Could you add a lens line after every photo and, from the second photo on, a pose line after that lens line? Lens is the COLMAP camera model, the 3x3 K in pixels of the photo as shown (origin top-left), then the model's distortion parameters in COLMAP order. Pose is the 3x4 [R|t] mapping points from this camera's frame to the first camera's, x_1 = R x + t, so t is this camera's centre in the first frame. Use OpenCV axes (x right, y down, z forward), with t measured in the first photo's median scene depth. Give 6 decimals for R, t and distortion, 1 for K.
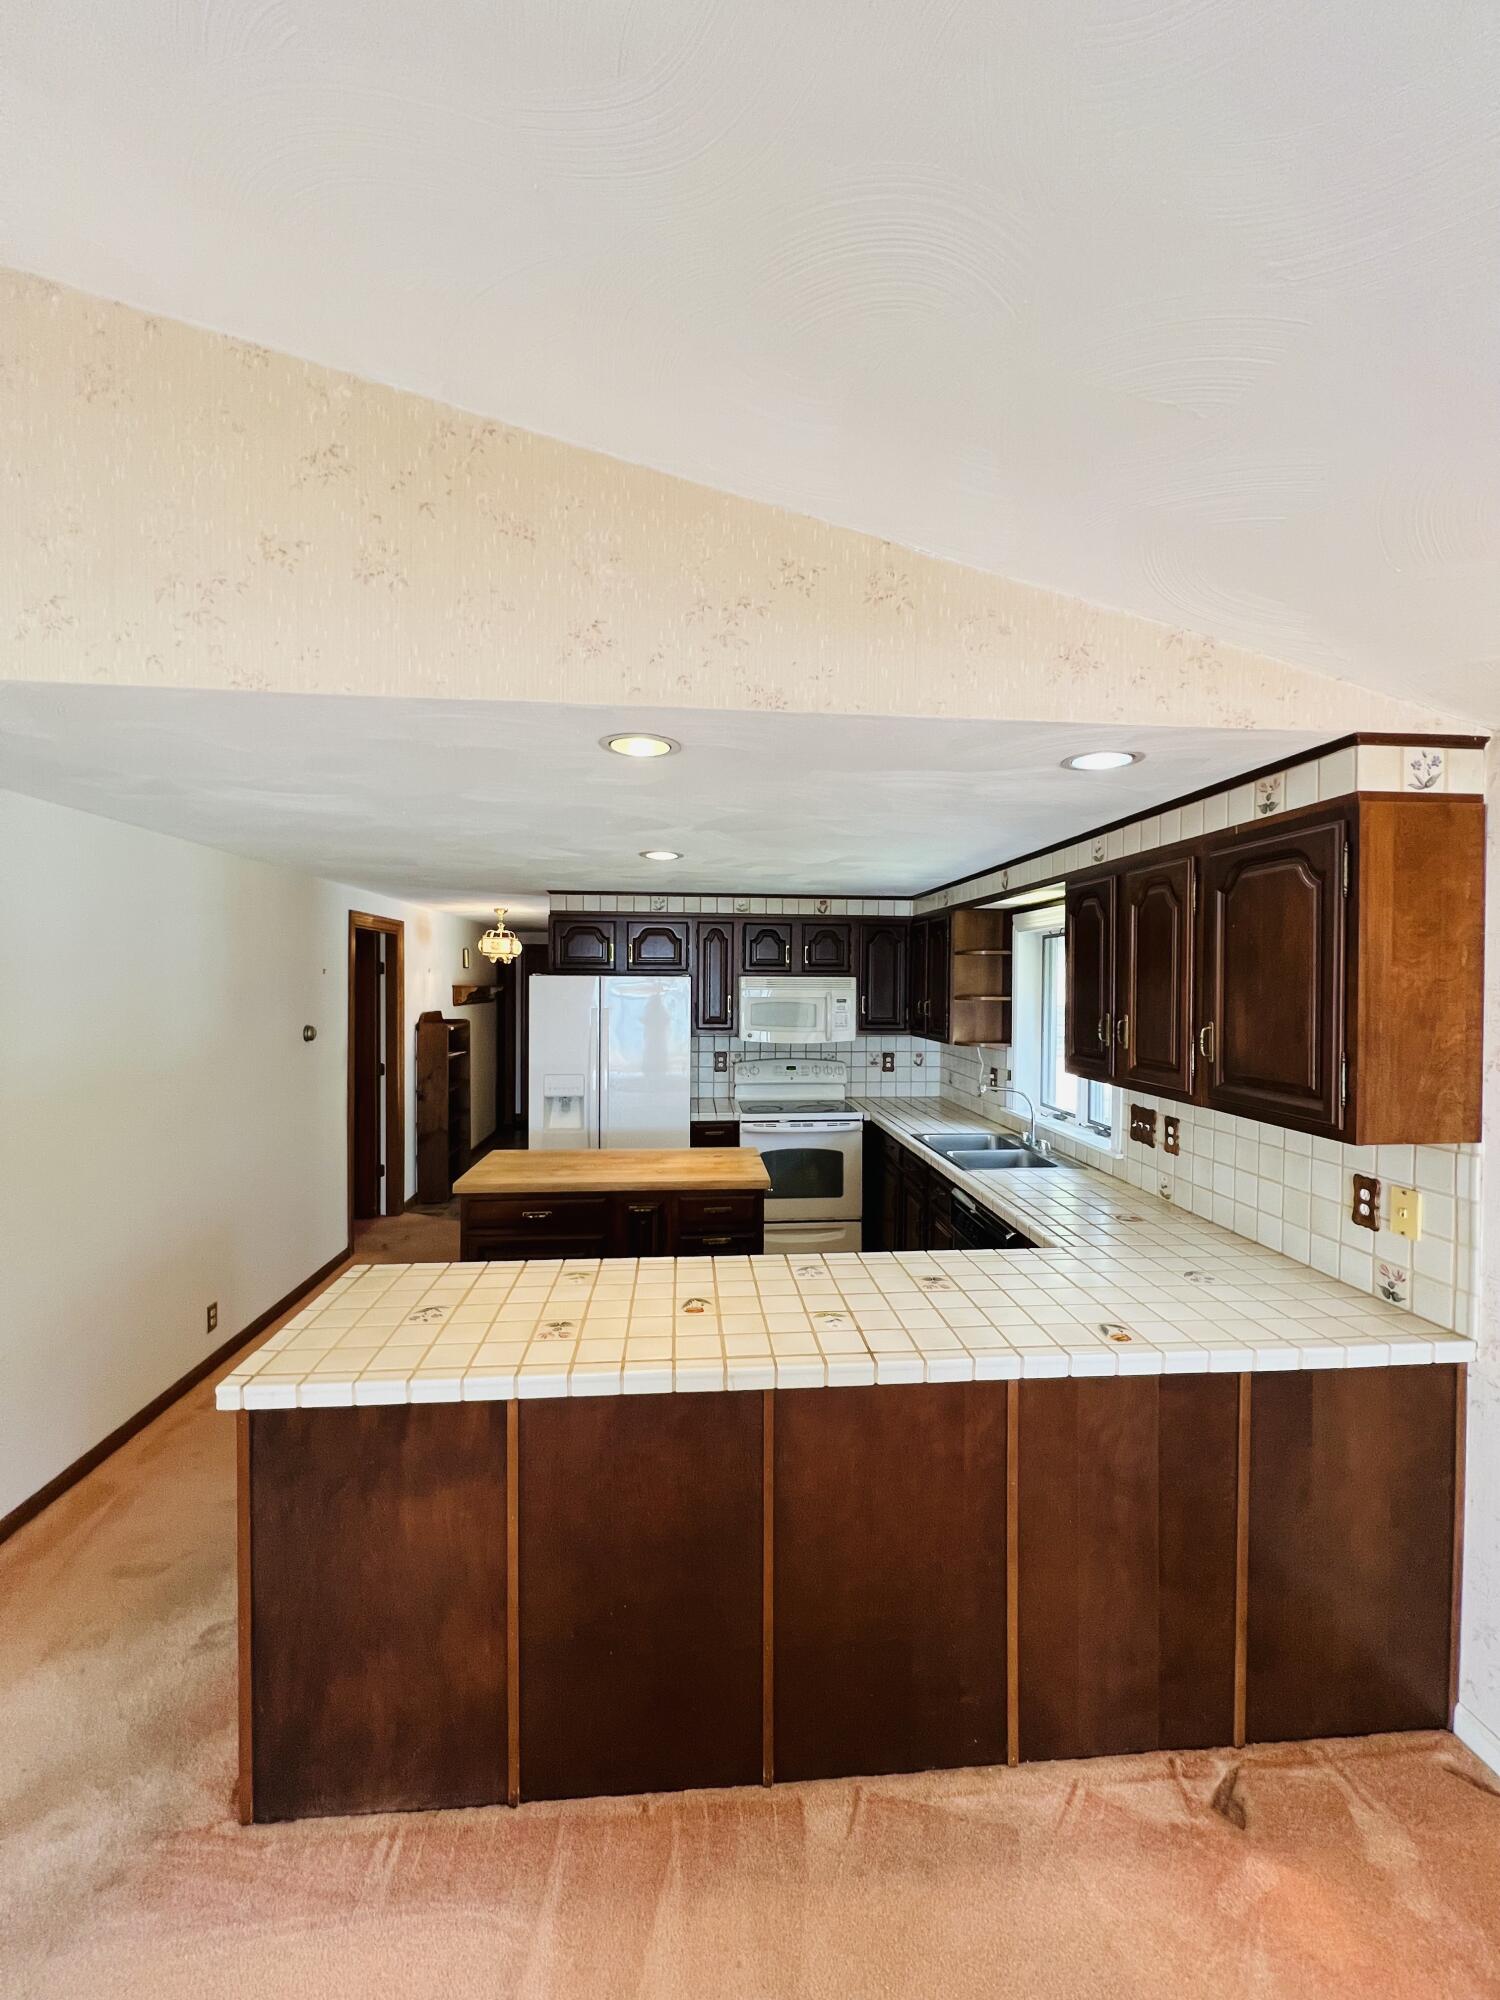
lens RADIAL K [[794.8, 0, 750.0], [0, 794.8, 1000.0], [0, 0, 1]] dist [-0.001720, -0.000079]
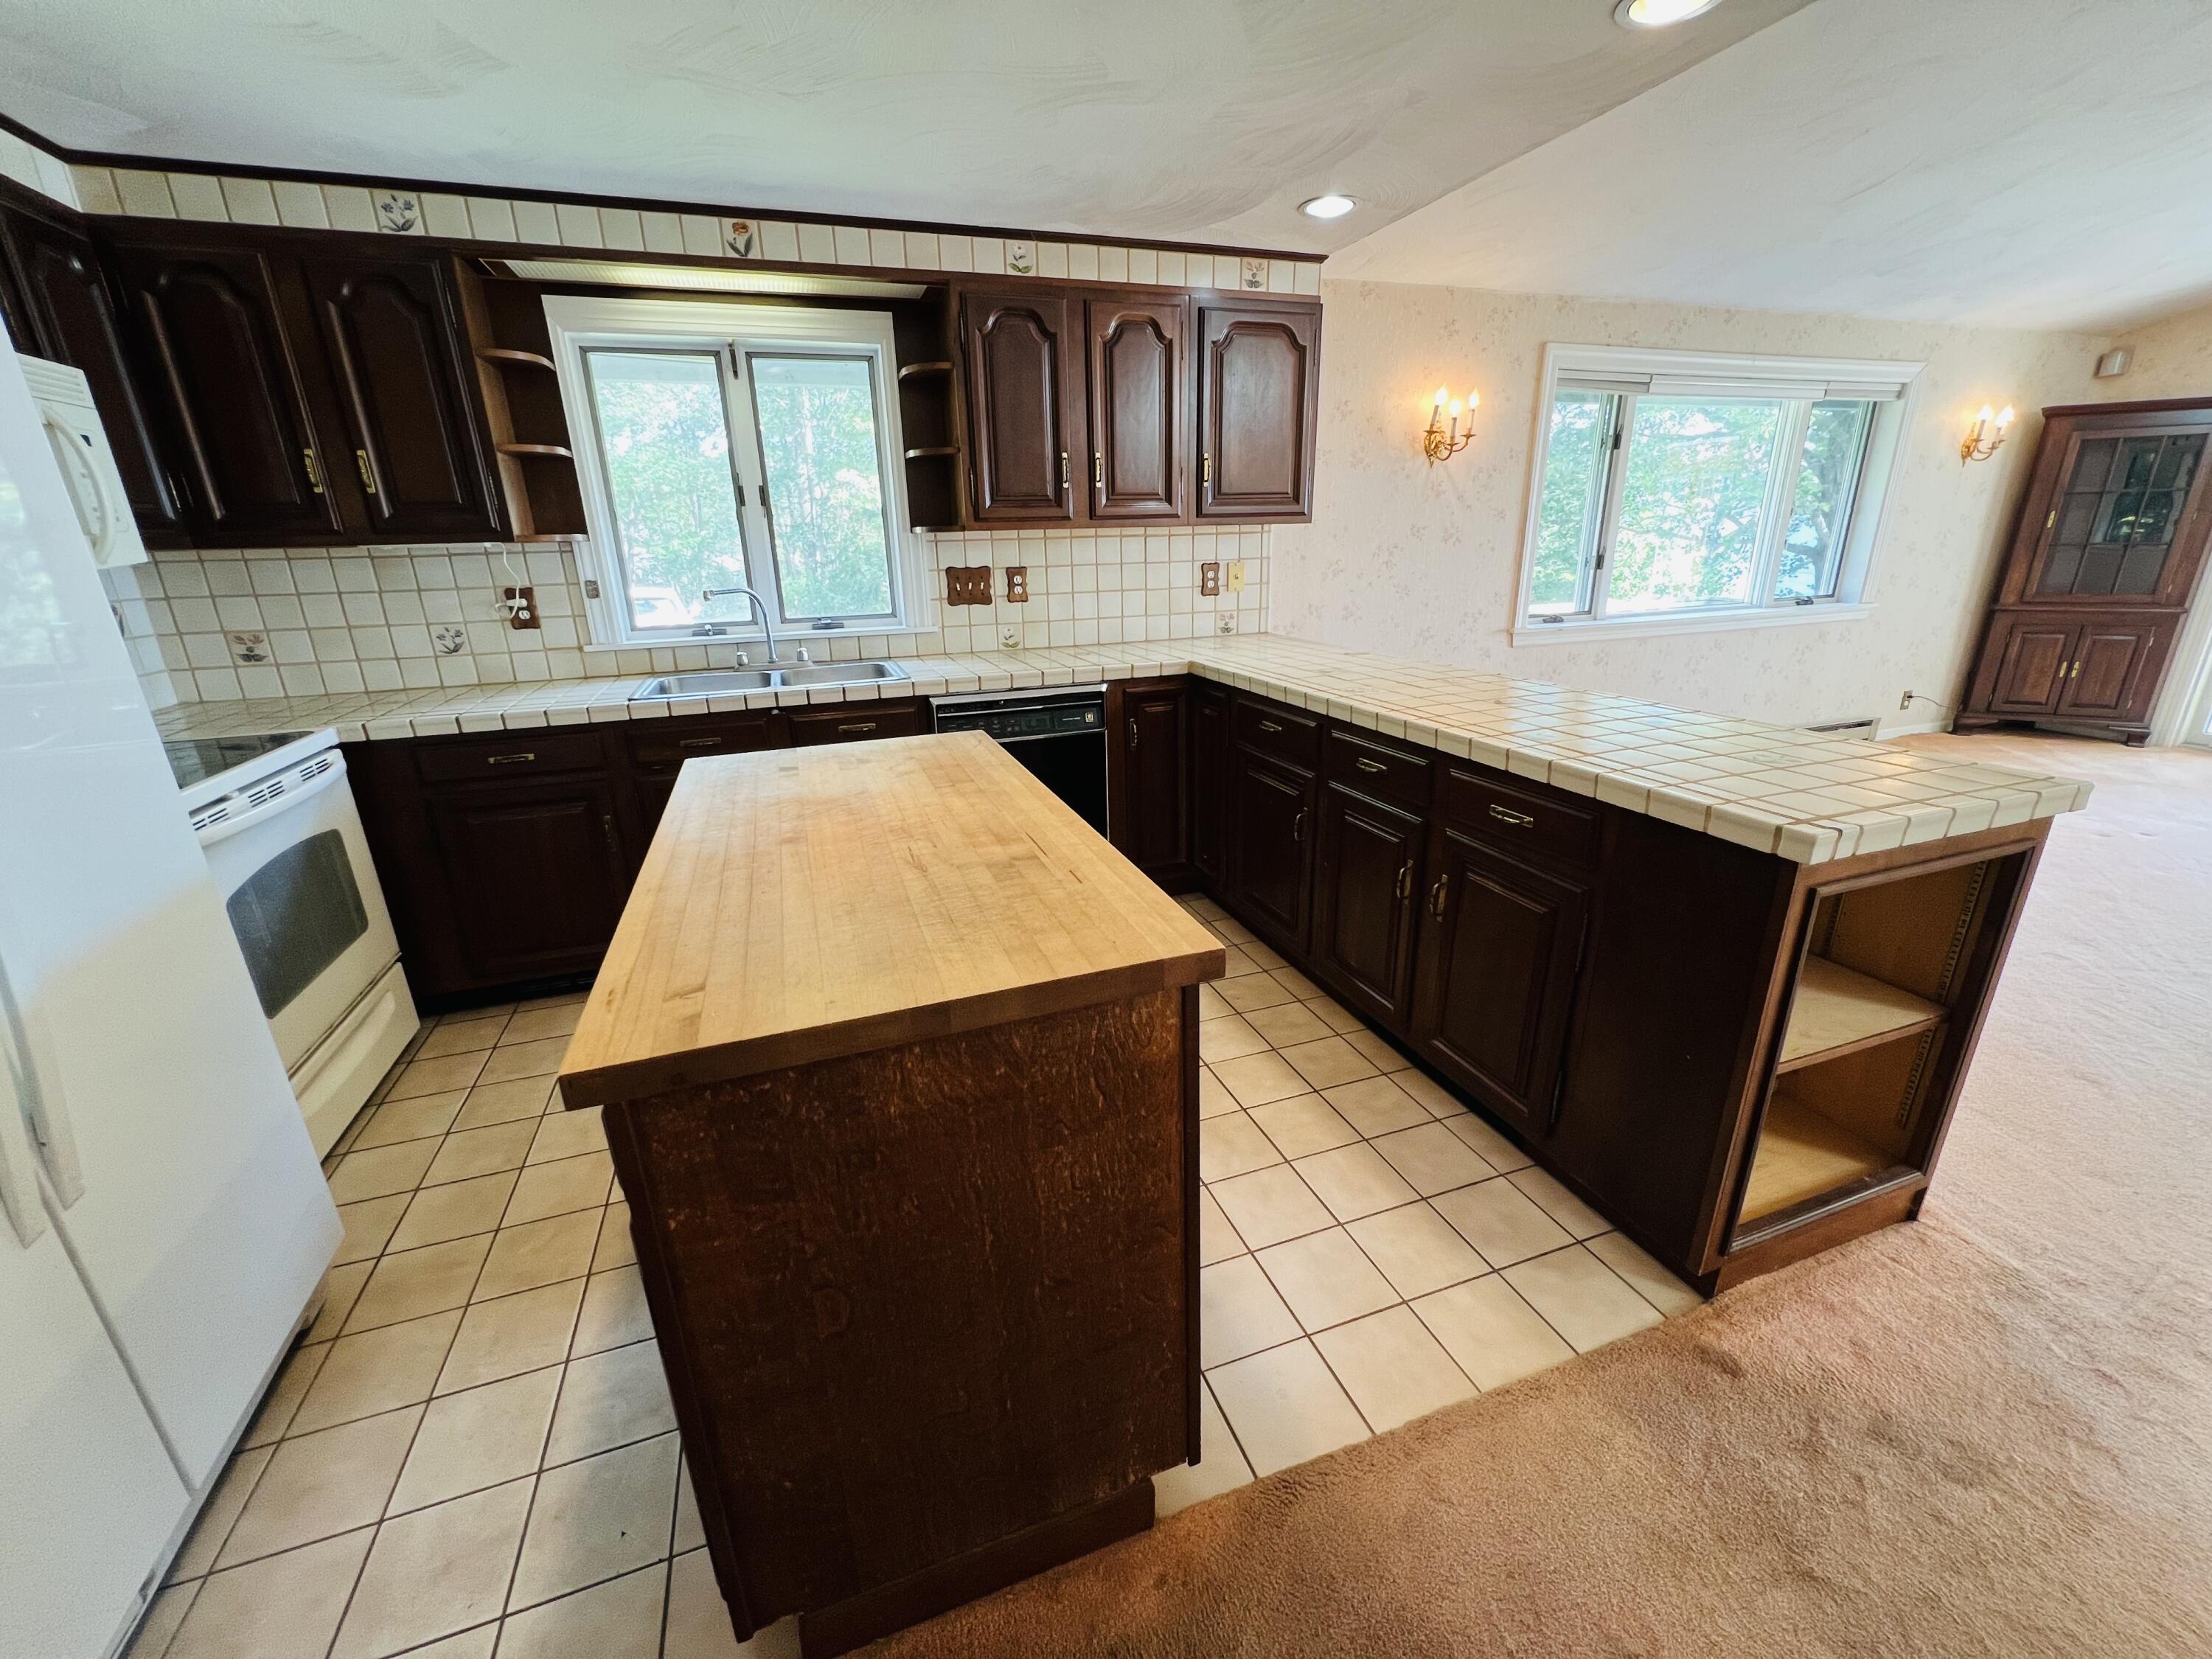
lens RADIAL K [[879.0, 0, 1106.0], [0, 879.0, 829.5], [0, 0, 1]] dist [-0.001720, -0.000079]
pose [[-0.255789, -0.303159, 0.917969, -0.693219], [0.049768, 0.944169, 0.325679, 0.103191], [-0.965451, 0.128991, -0.226421, 1.208412]]
